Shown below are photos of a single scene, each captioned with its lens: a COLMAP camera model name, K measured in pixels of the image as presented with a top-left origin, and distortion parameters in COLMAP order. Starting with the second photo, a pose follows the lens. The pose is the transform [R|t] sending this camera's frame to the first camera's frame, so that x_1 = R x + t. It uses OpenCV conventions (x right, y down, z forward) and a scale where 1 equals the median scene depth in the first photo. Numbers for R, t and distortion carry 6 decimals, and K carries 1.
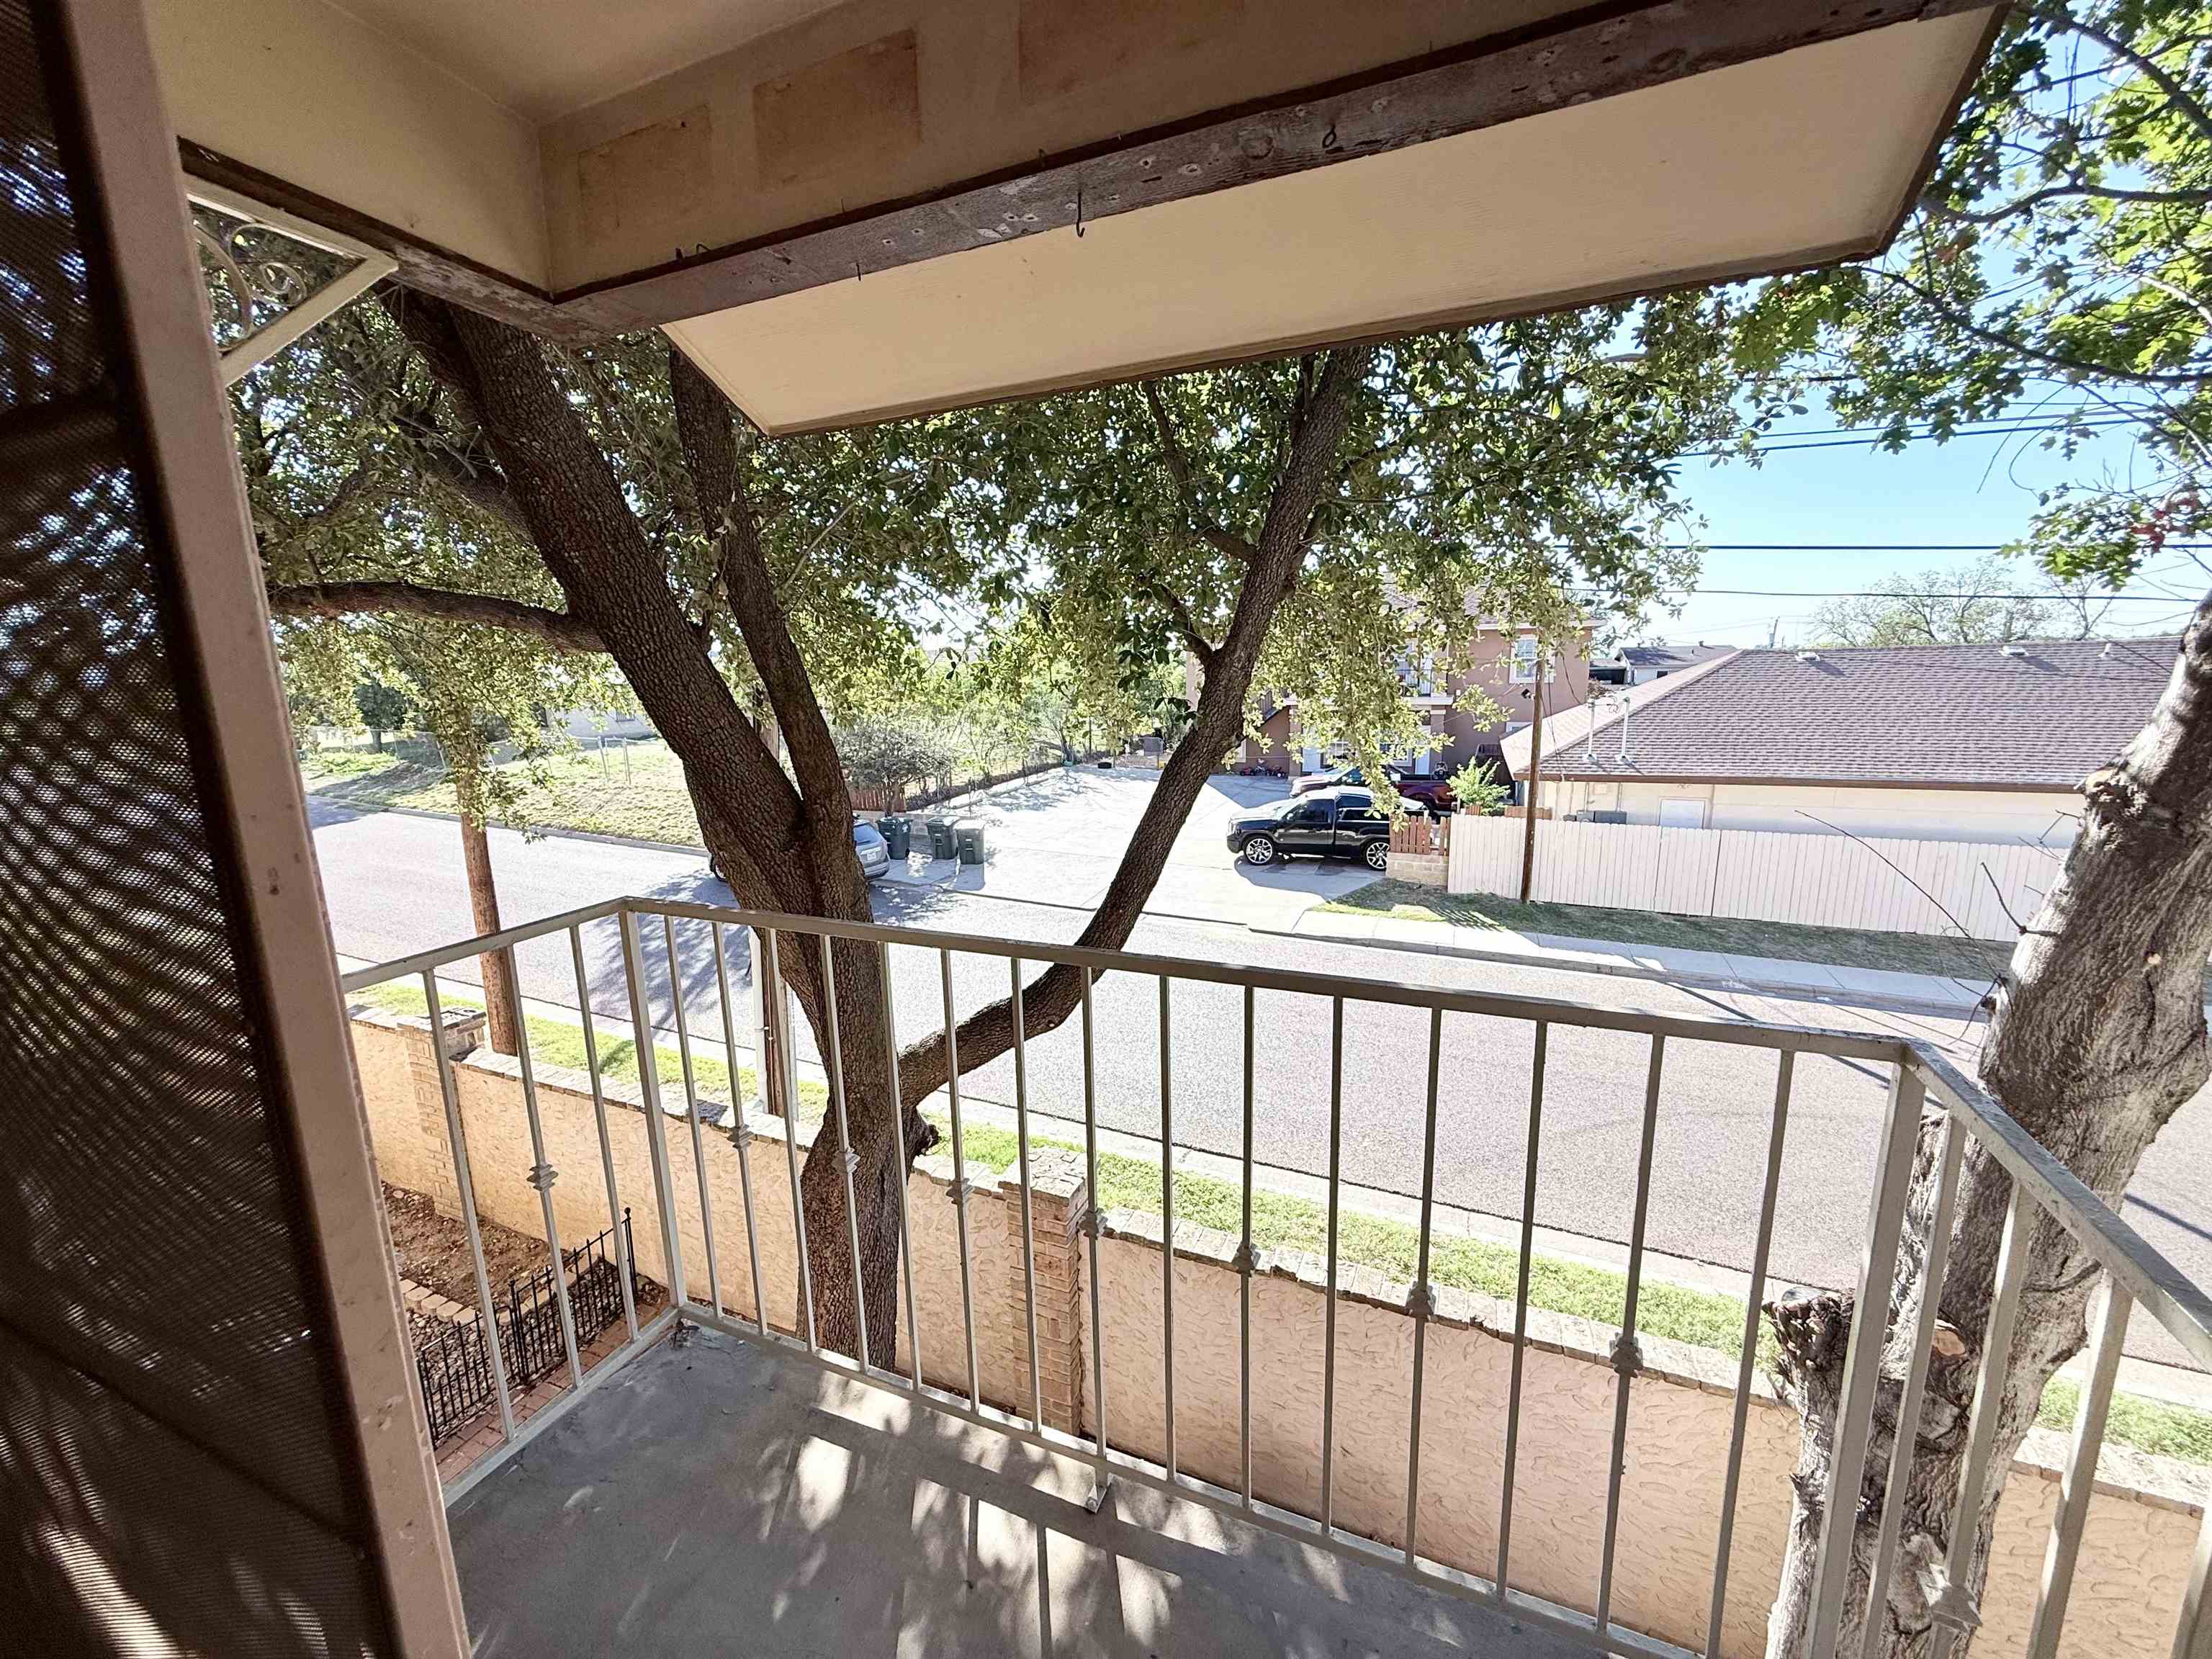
lens RADIAL K [[882.7, 0, 1106.0], [0, 882.7, 829.5], [0, 0, 1]] dist [0.000472, -0.000135]
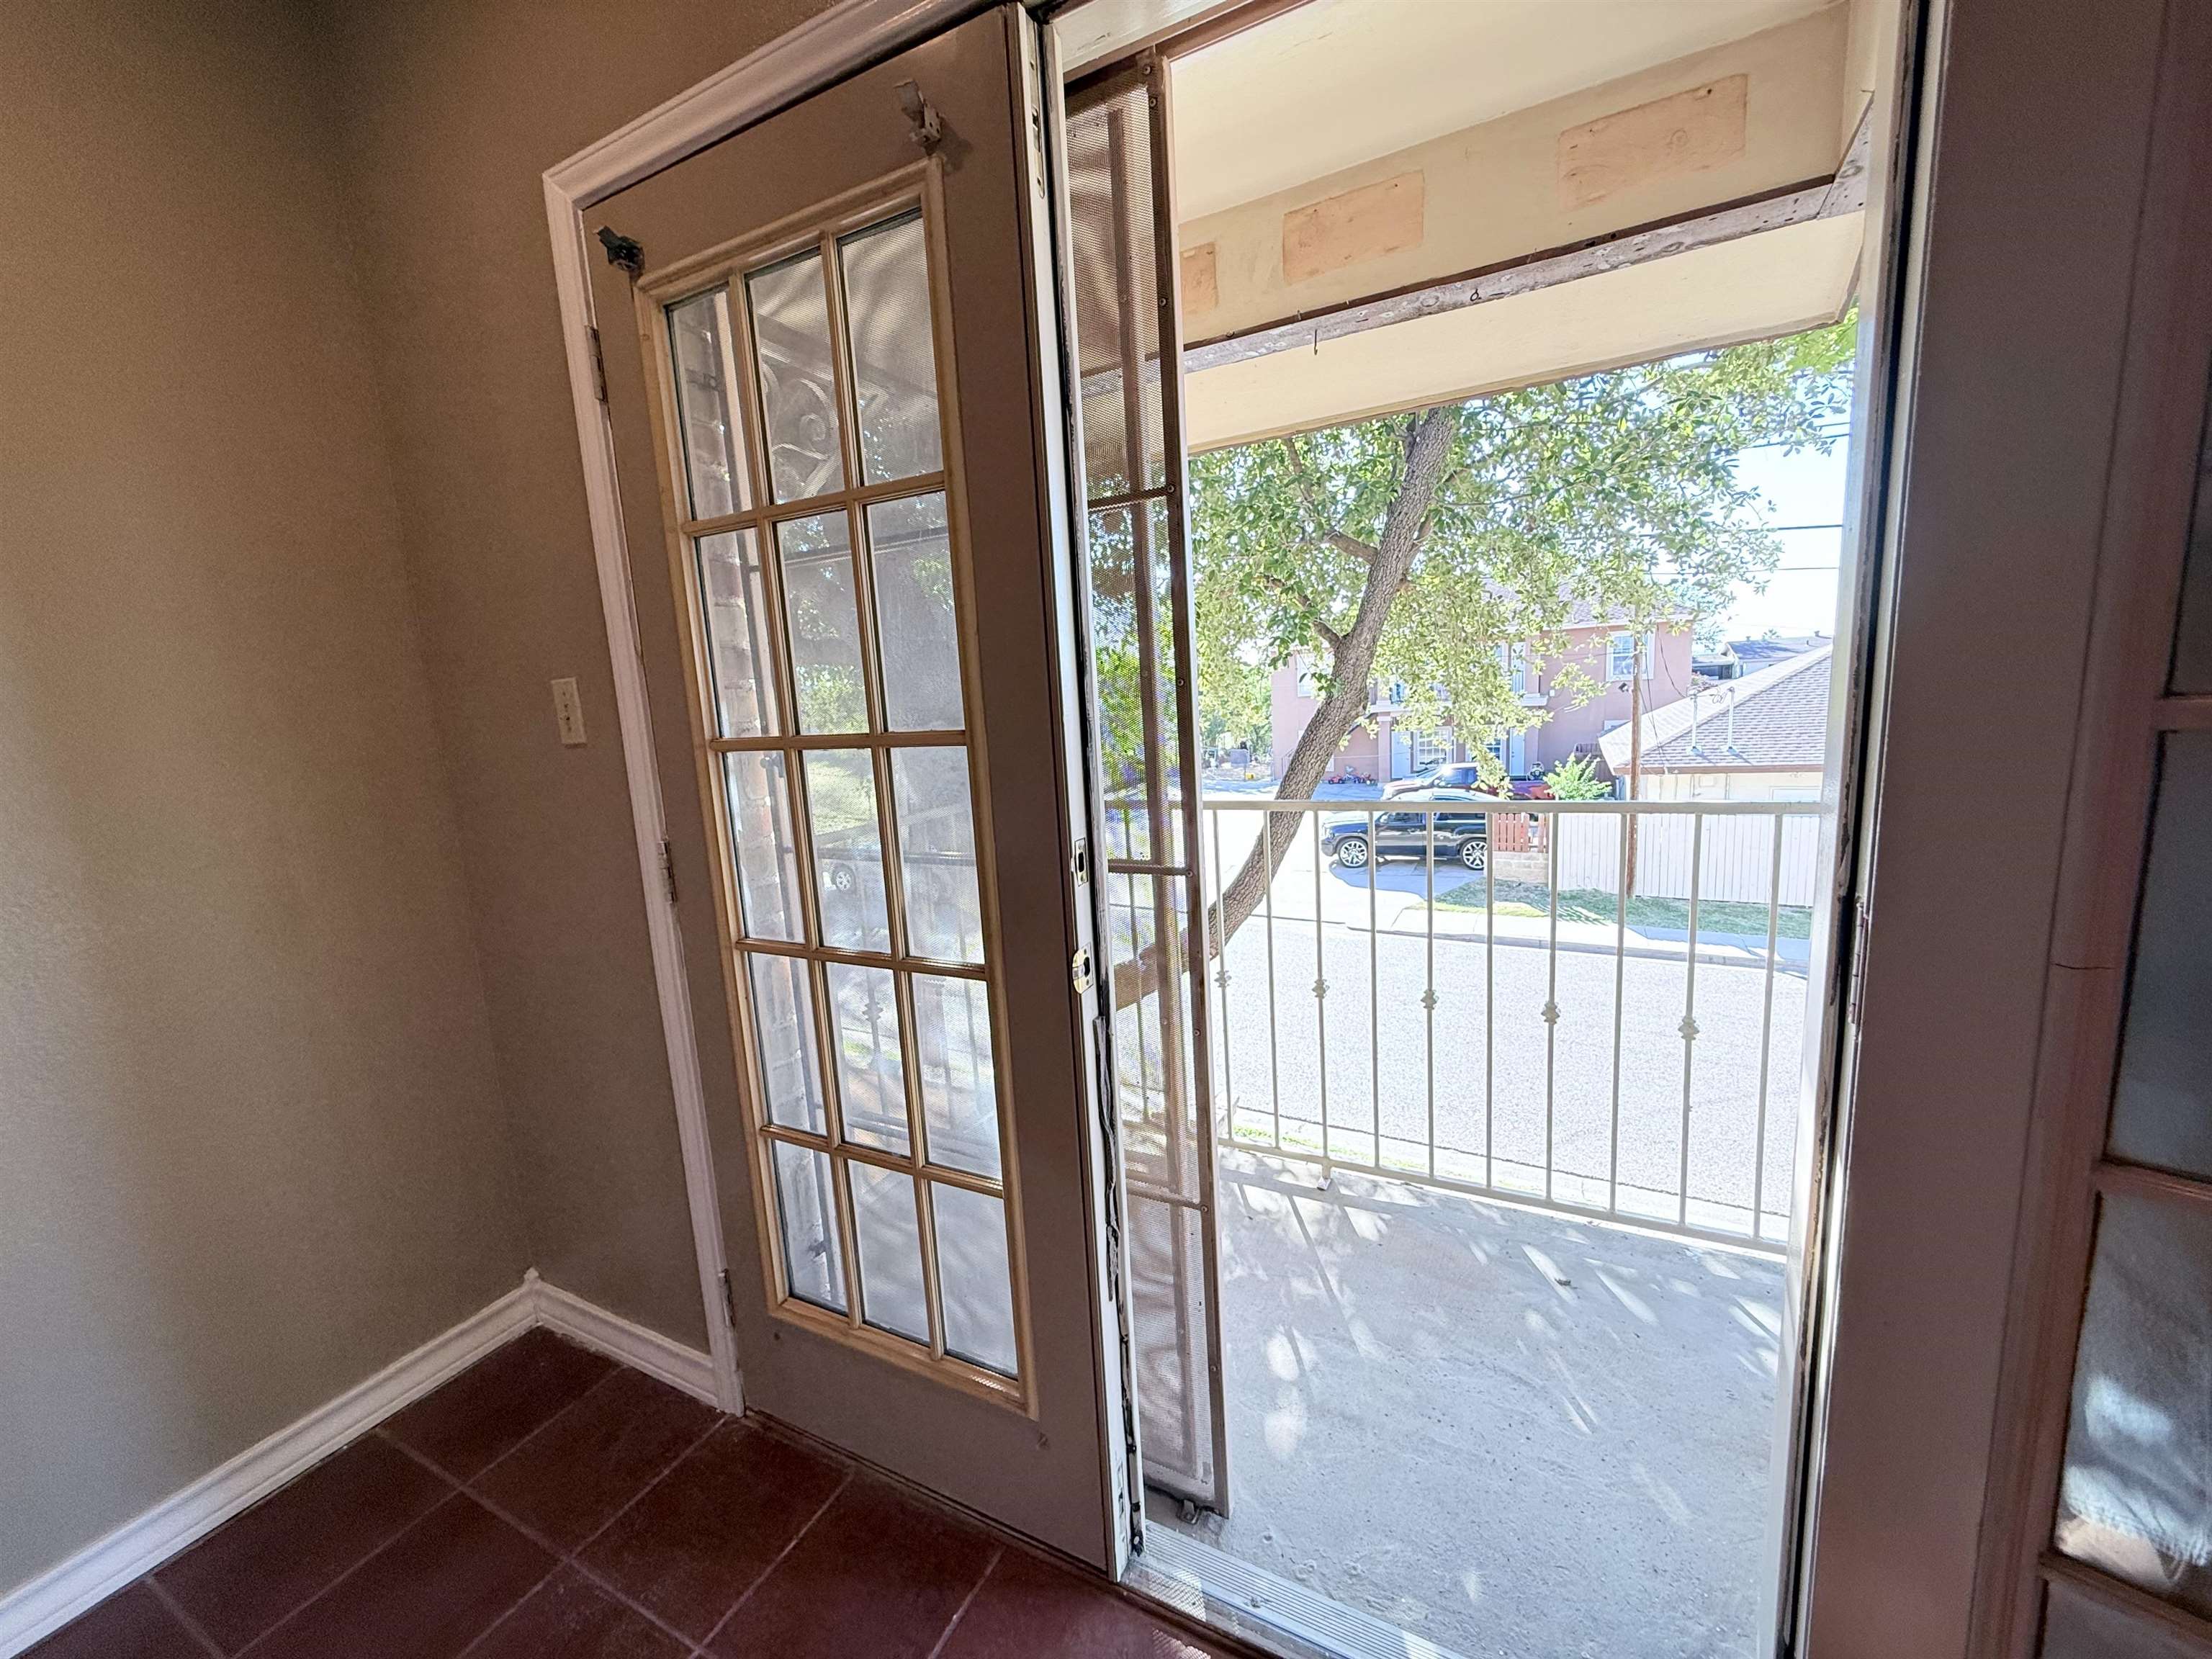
lens RADIAL K [[882.7, 0, 1106.0], [0, 882.7, 829.5], [0, 0, 1]] dist [0.000472, -0.000135]
pose [[0.995457, -0.025582, -0.091712, -0.069809], [0.023508, 0.999444, -0.023632, 0.060060], [0.092265, 0.021369, 0.995505, -0.160559]]
